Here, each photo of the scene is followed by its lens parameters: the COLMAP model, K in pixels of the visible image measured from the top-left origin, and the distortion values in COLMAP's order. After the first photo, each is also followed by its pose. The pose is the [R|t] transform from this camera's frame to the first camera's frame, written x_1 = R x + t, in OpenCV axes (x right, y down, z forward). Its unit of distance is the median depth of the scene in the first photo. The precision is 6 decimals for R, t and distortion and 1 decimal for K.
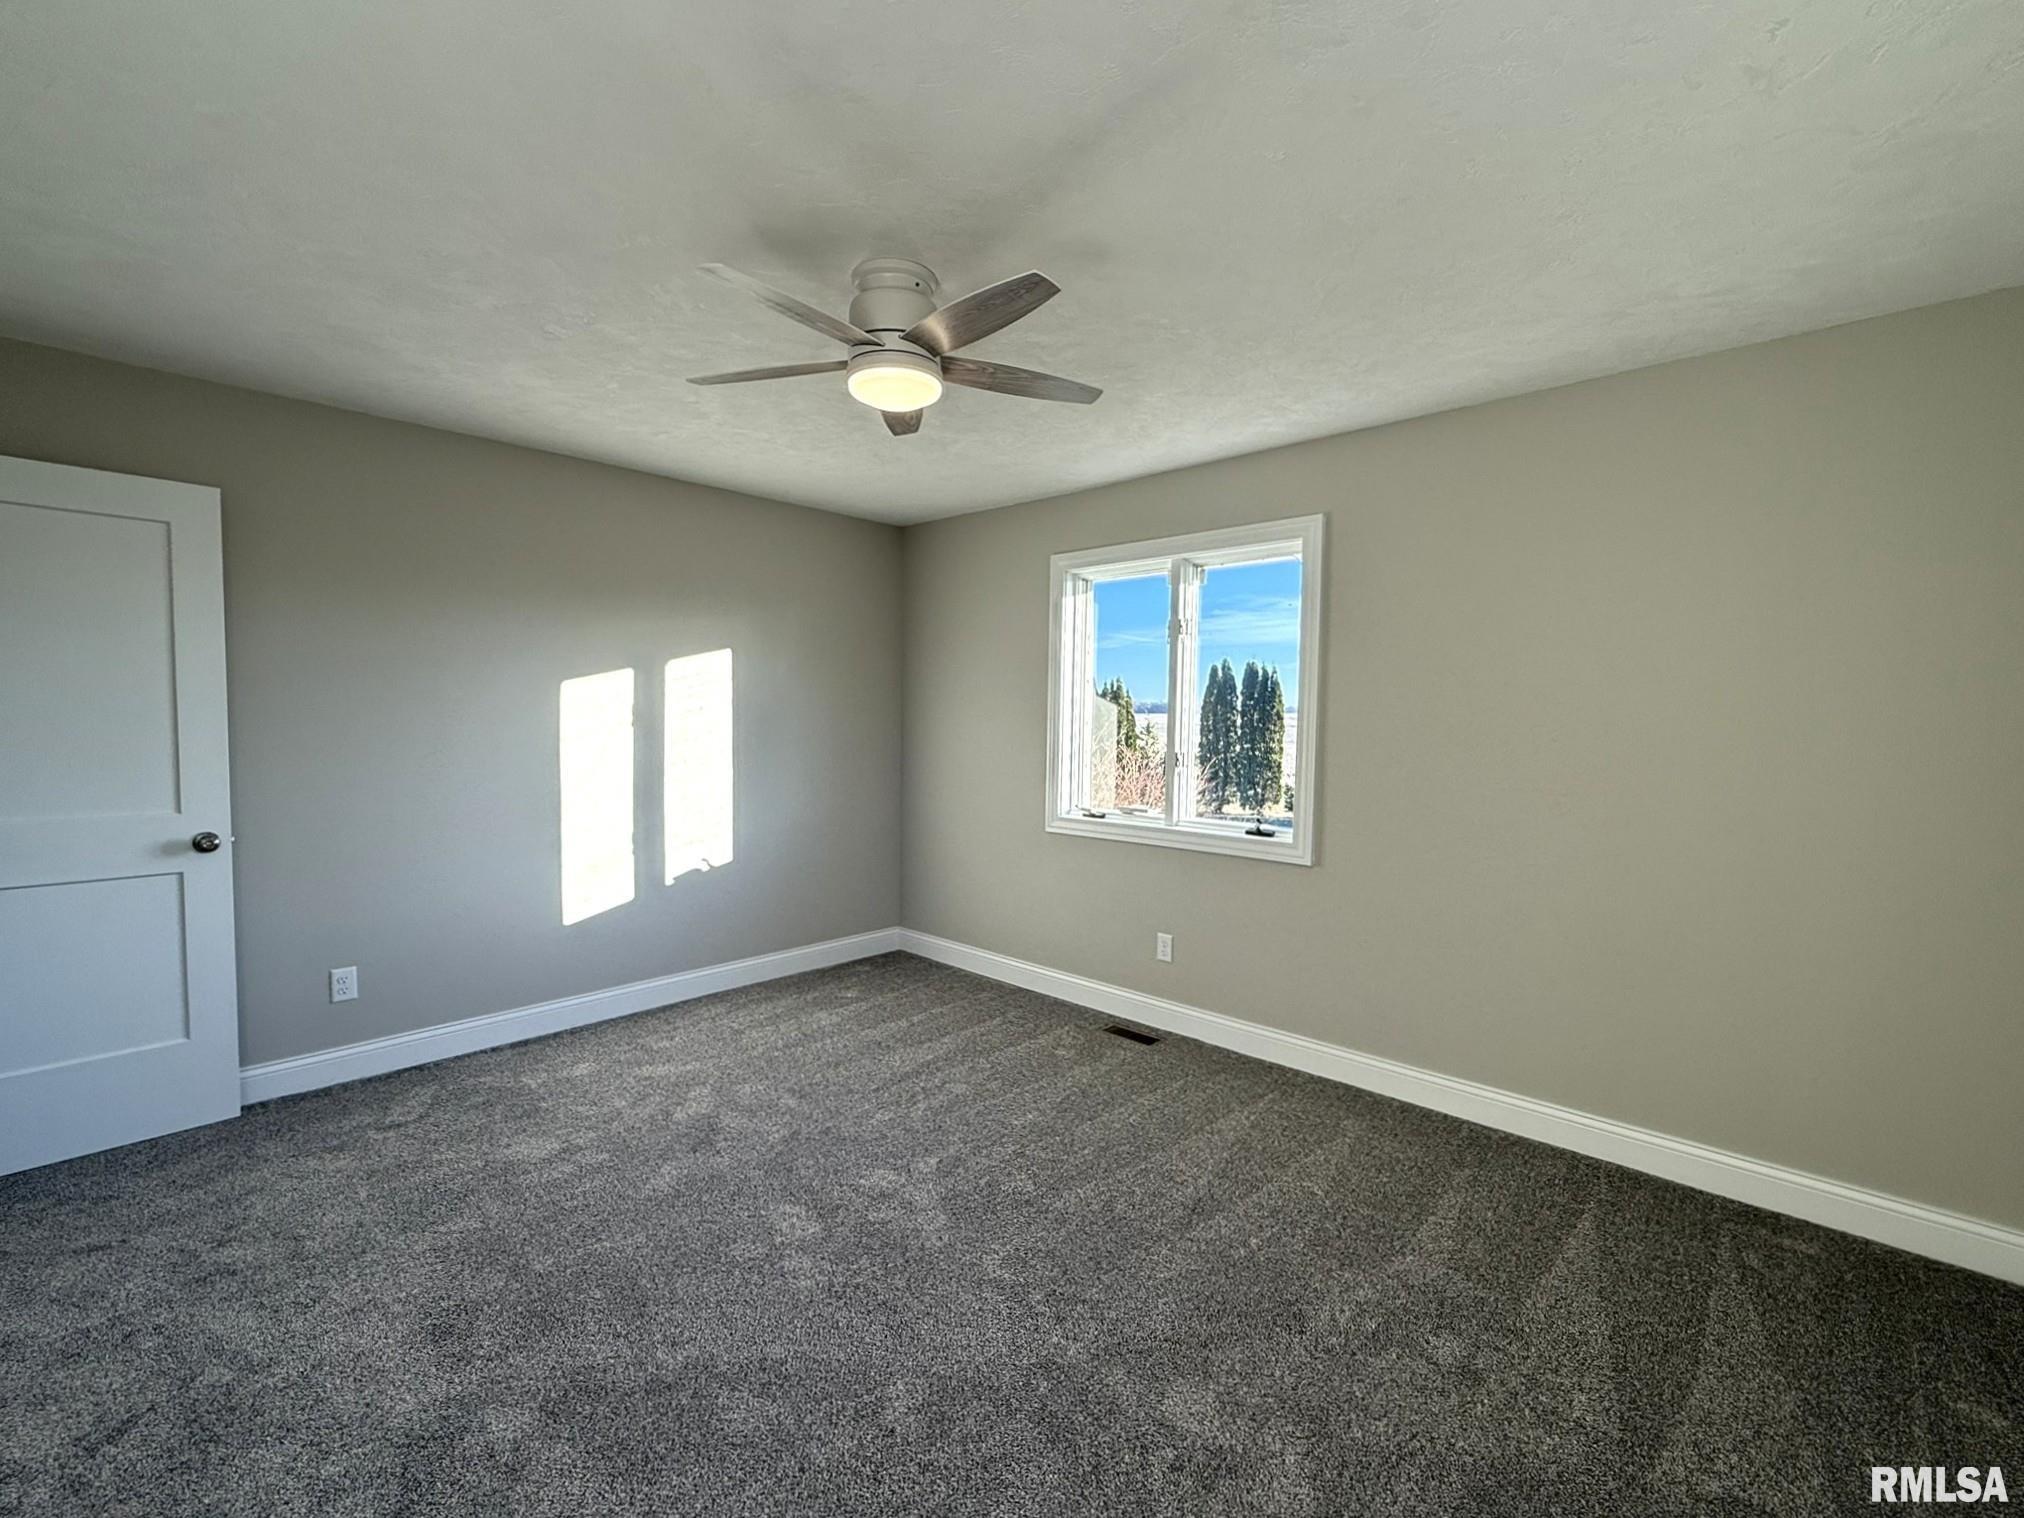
lens RADIAL K [[882.6, 0, 1008.2], [0, 882.6, 757.7], [0, 0, 1]] dist [-0.003184, -0.000517]
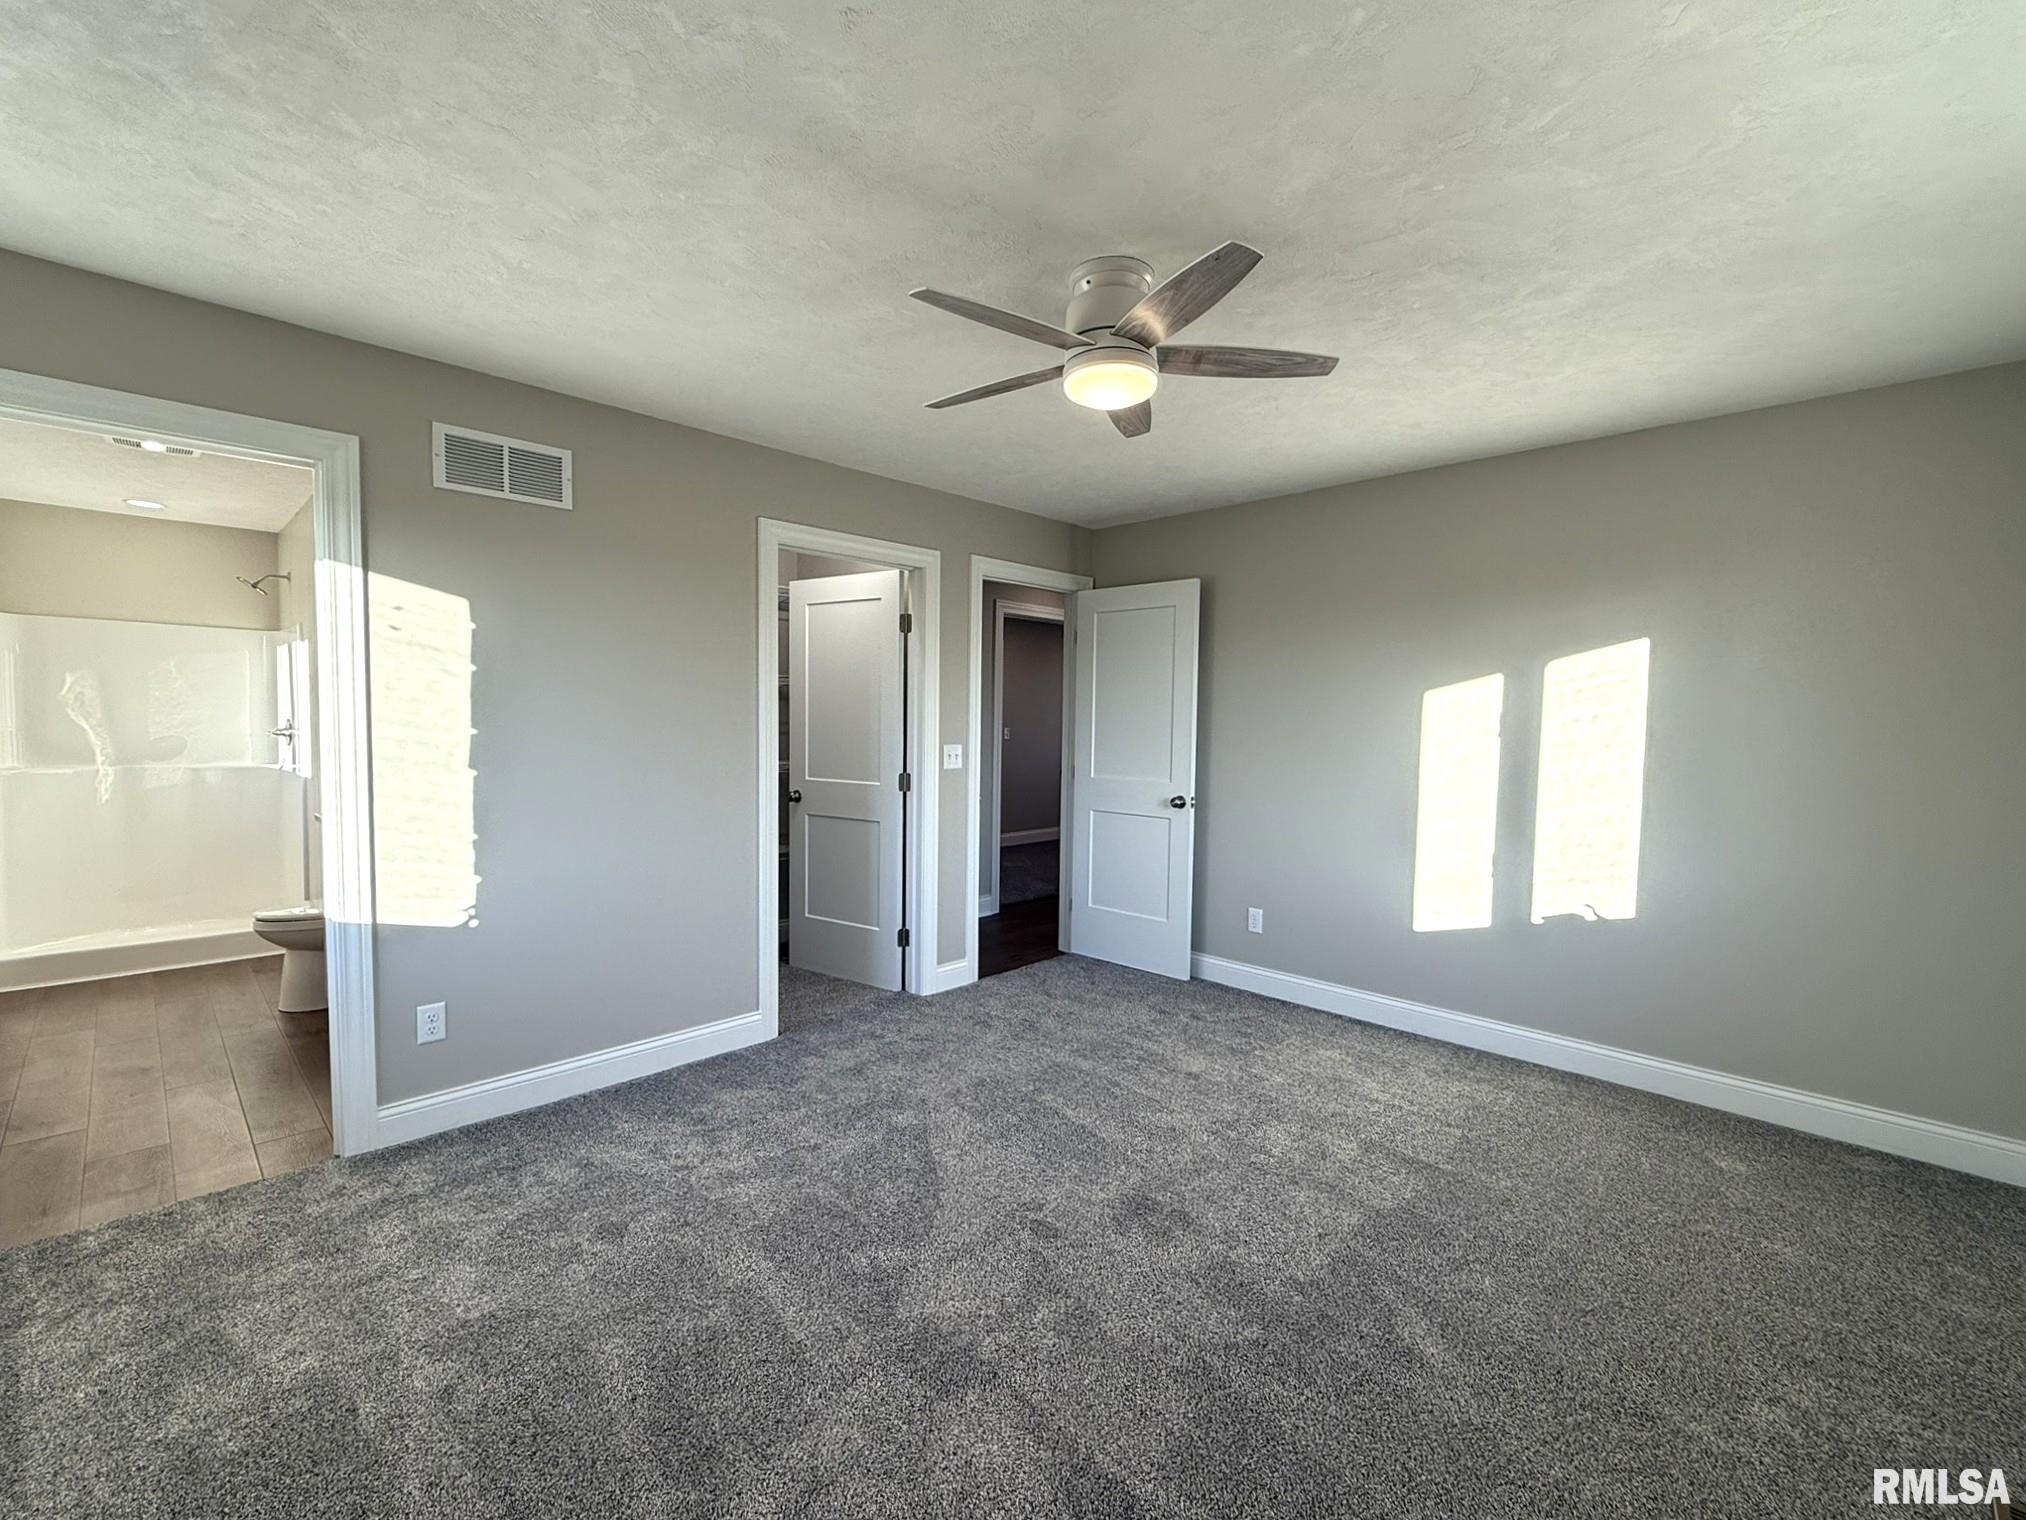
lens RADIAL K [[883.5, 0, 1013.8], [0, 883.5, 766.8], [0, 0, 1]] dist [-0.003184, -0.000517]
pose [[-0.033413, 0.044466, -0.998452, 0.578694], [-0.061335, 0.997036, 0.046456, -0.019493], [0.997558, 0.062792, -0.030586, 0.616172]]
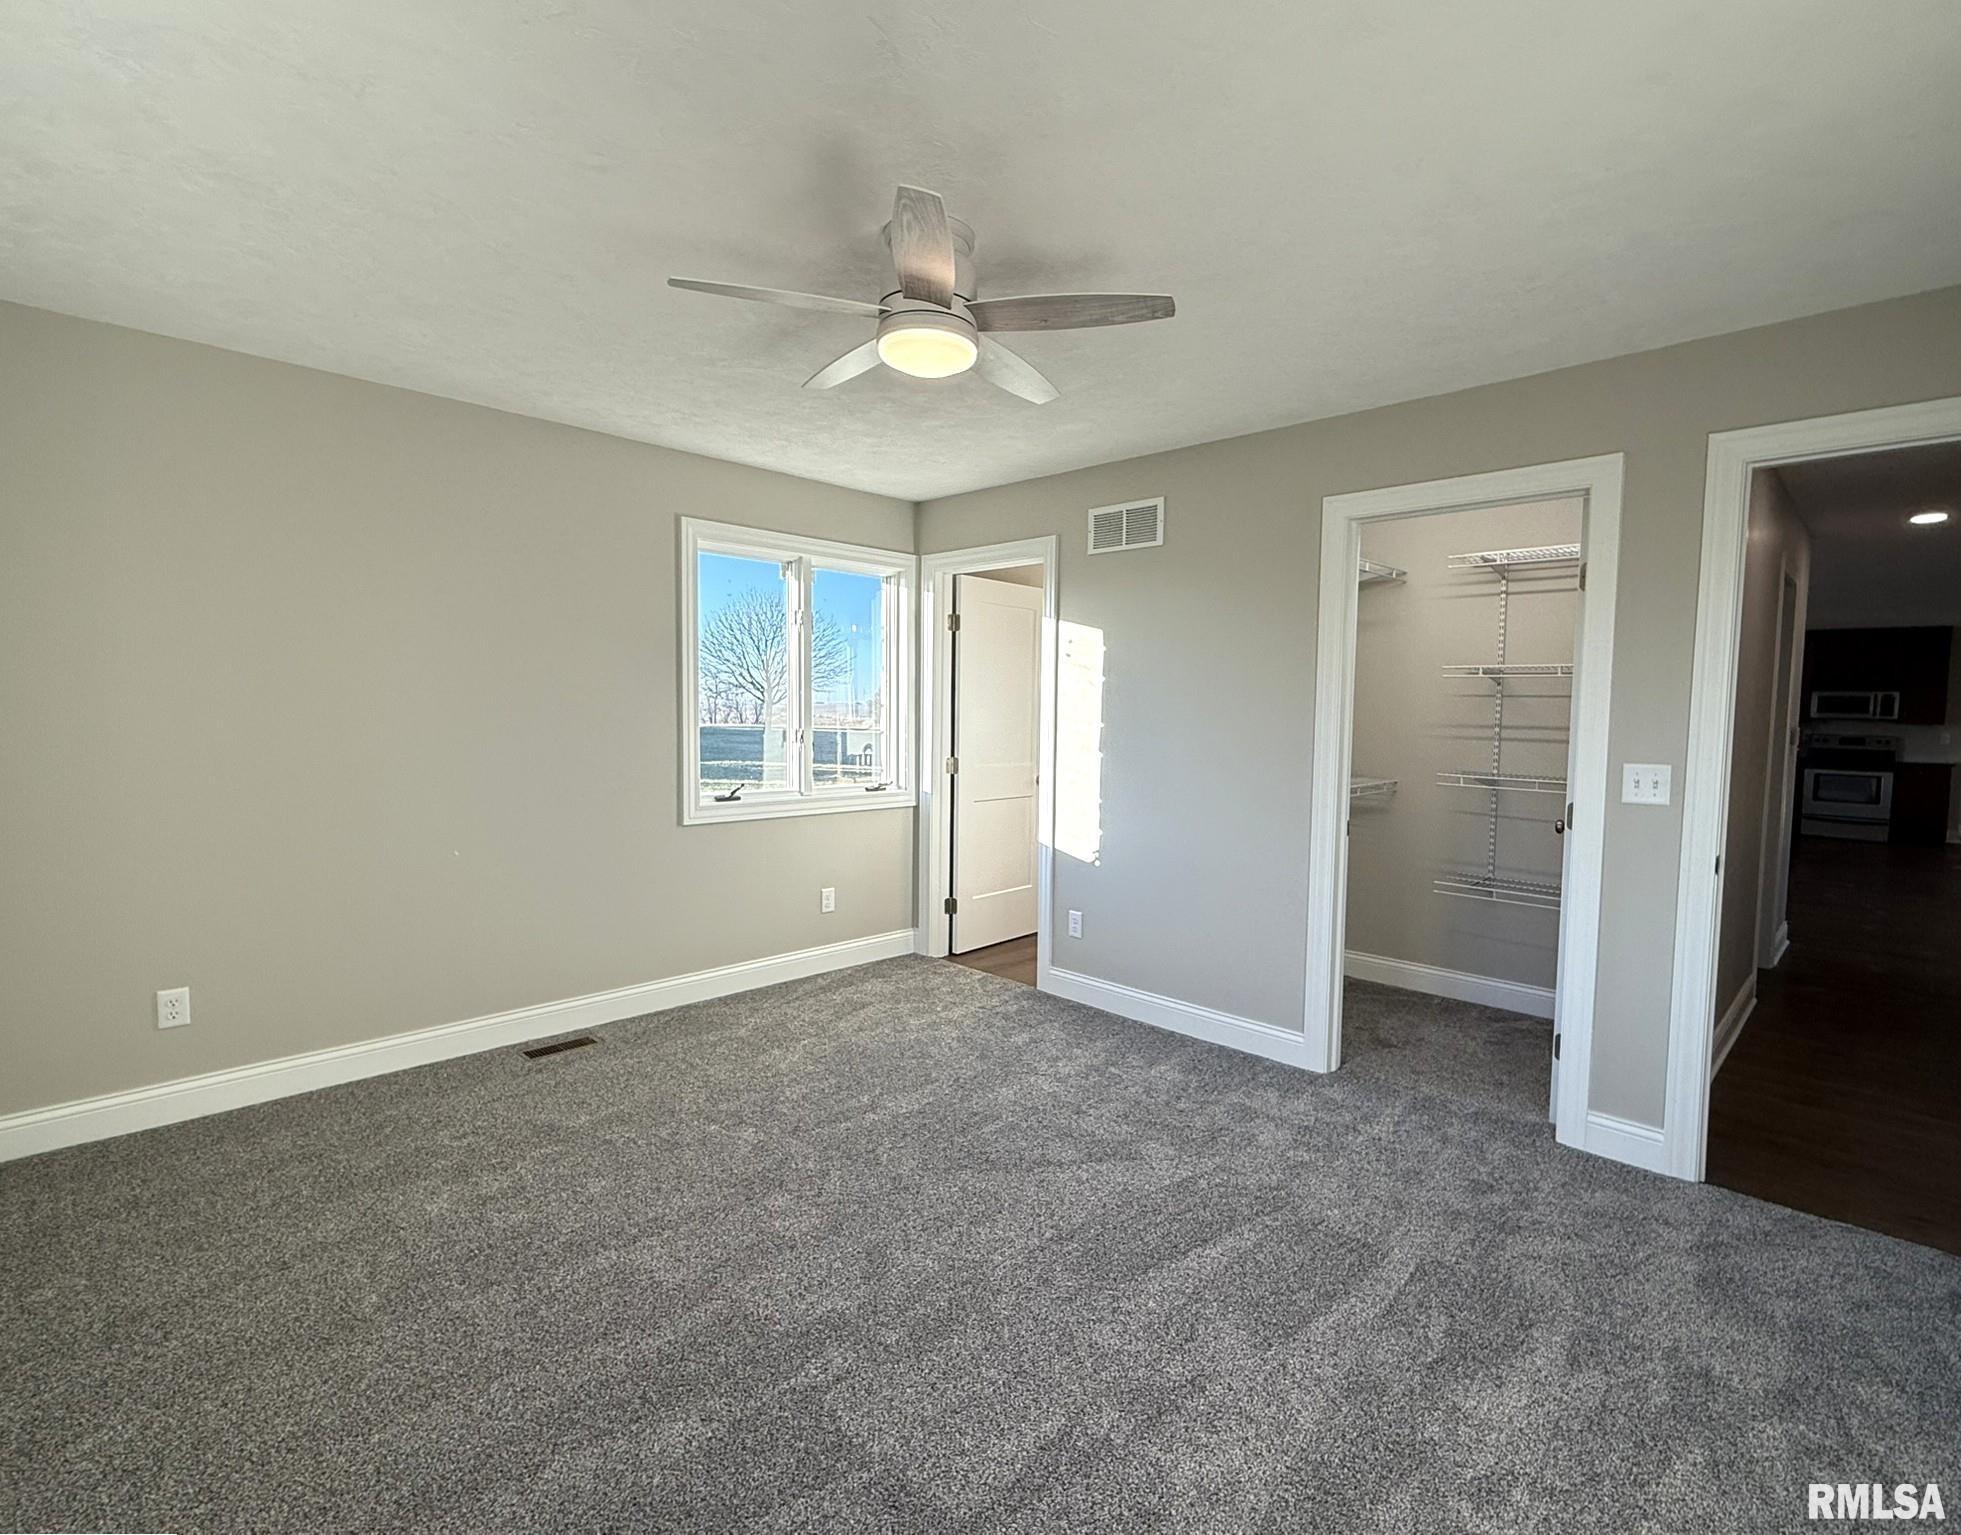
lens RADIAL K [[931.2, 0, 983.7], [0, 931.2, 765.6], [0, 0, 1]] dist [0.006404, 0.000851]
pose [[-0.999358, -0.019364, 0.030151, -0.145477], [-0.015687, 0.992921, 0.117737, -0.072686], [-0.032217, 0.117189, -0.992587, 1.322152]]
